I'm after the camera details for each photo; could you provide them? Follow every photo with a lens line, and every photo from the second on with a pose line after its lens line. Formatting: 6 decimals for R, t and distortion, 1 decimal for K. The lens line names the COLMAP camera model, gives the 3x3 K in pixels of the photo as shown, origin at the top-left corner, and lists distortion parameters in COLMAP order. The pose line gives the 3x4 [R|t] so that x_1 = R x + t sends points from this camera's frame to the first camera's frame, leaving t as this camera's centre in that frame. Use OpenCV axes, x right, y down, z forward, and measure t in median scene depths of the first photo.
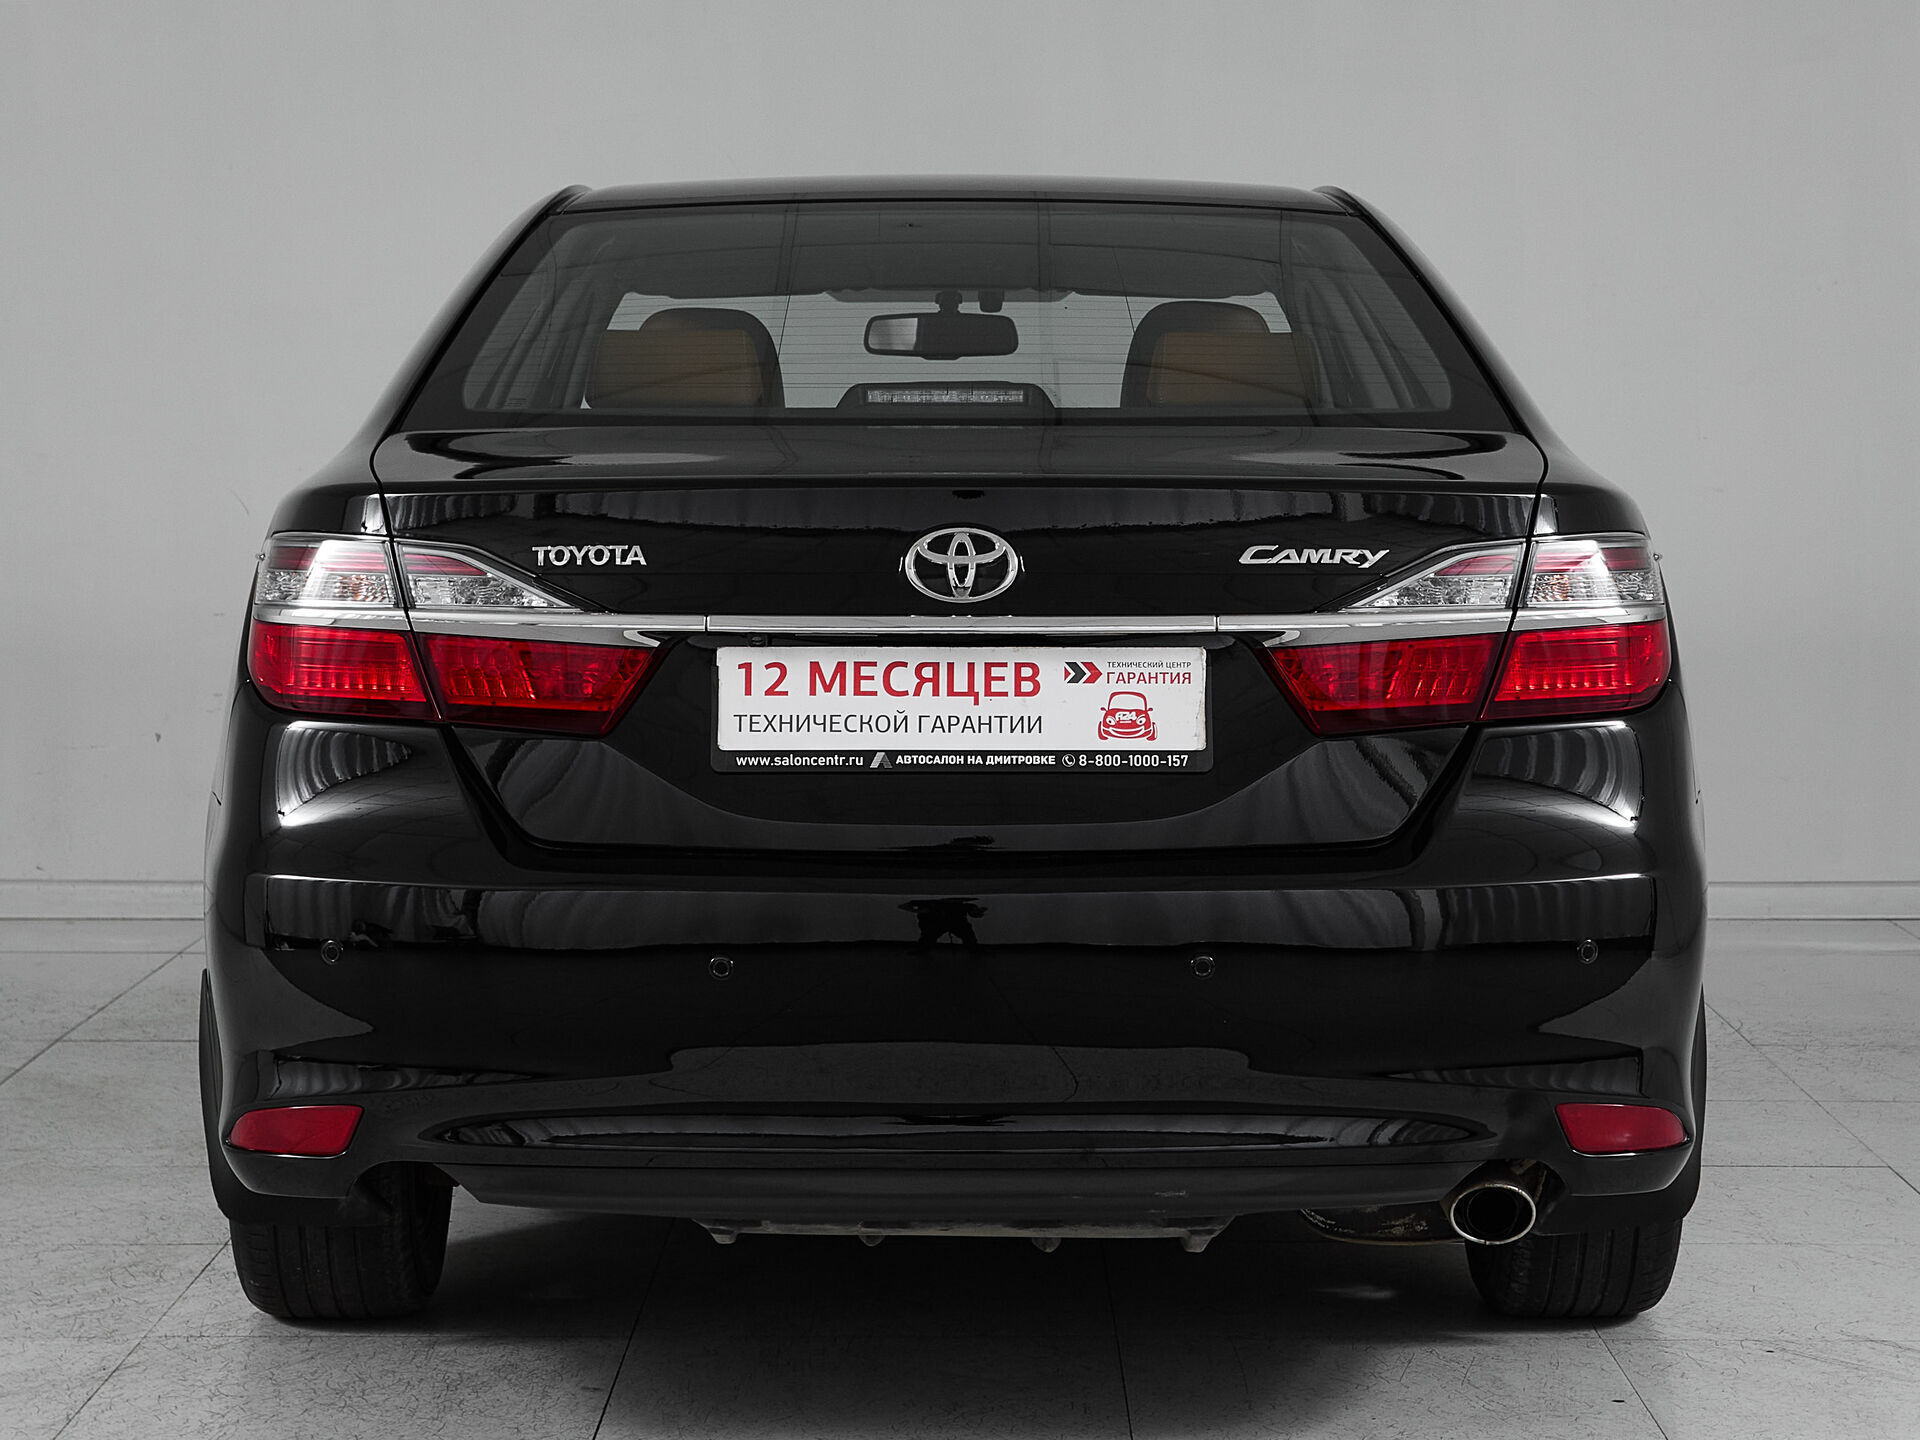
lens RADIAL K [[2793.8, 0, 933.7], [0, 2793.8, 714.7], [0, 0, 1]] dist [0.013524, 0.101498]
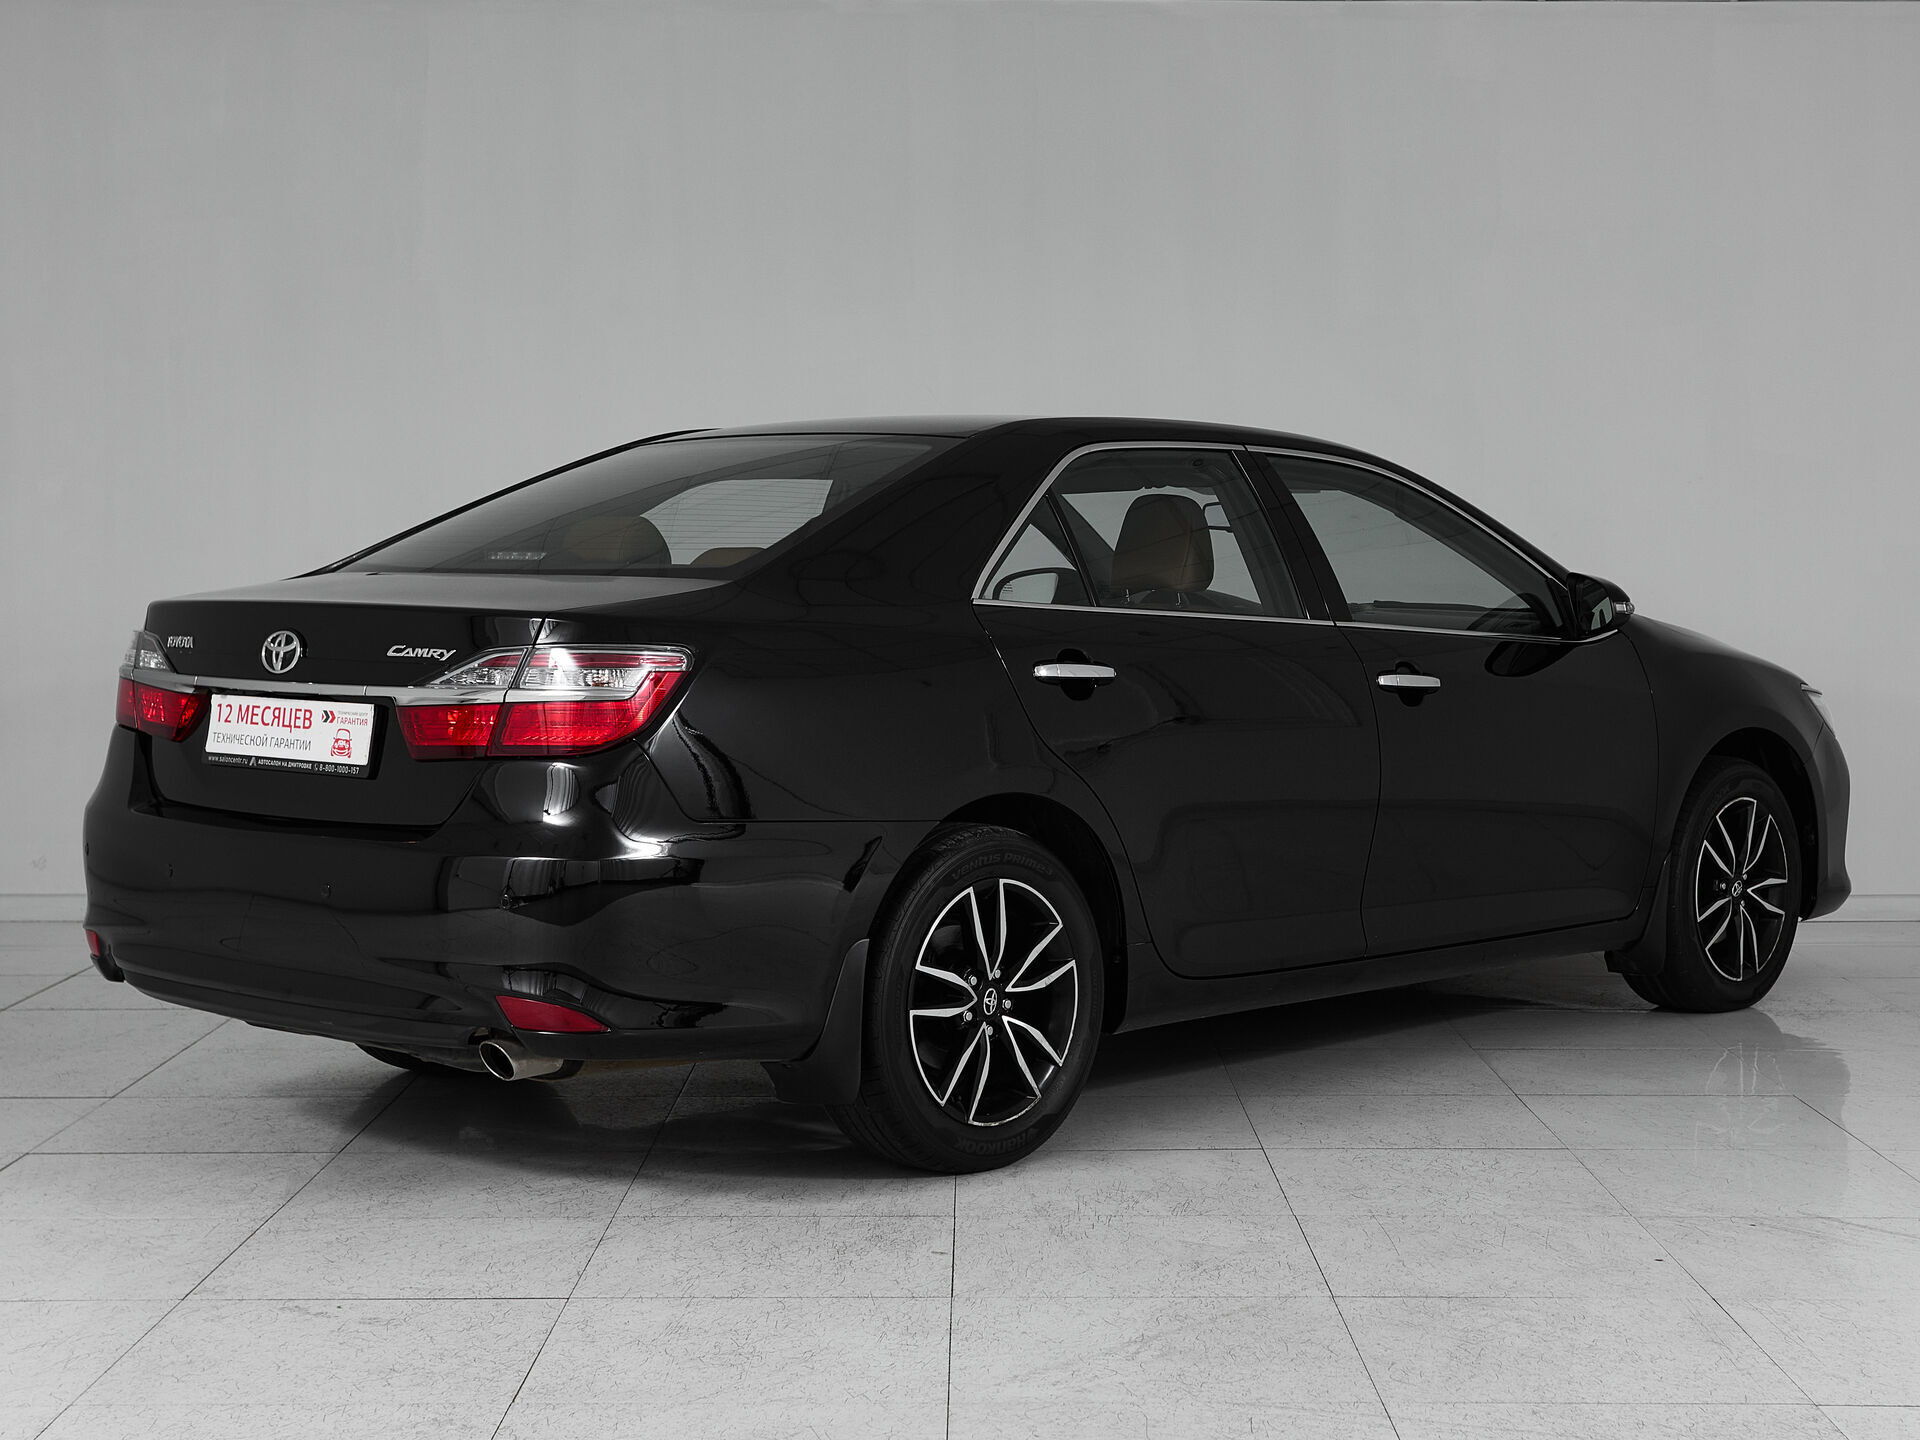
lens RADIAL K [[2749.1, 0, 960.0], [0, 2749.1, 720.0], [0, 0, 1]] dist [0.322451, 0.028766]
pose [[0.716542, 0.039117, -0.696446, 1.528292], [-0.077720, 0.996687, -0.023983, -0.001958], [0.693201, 0.071313, 0.717208, 0.036900]]
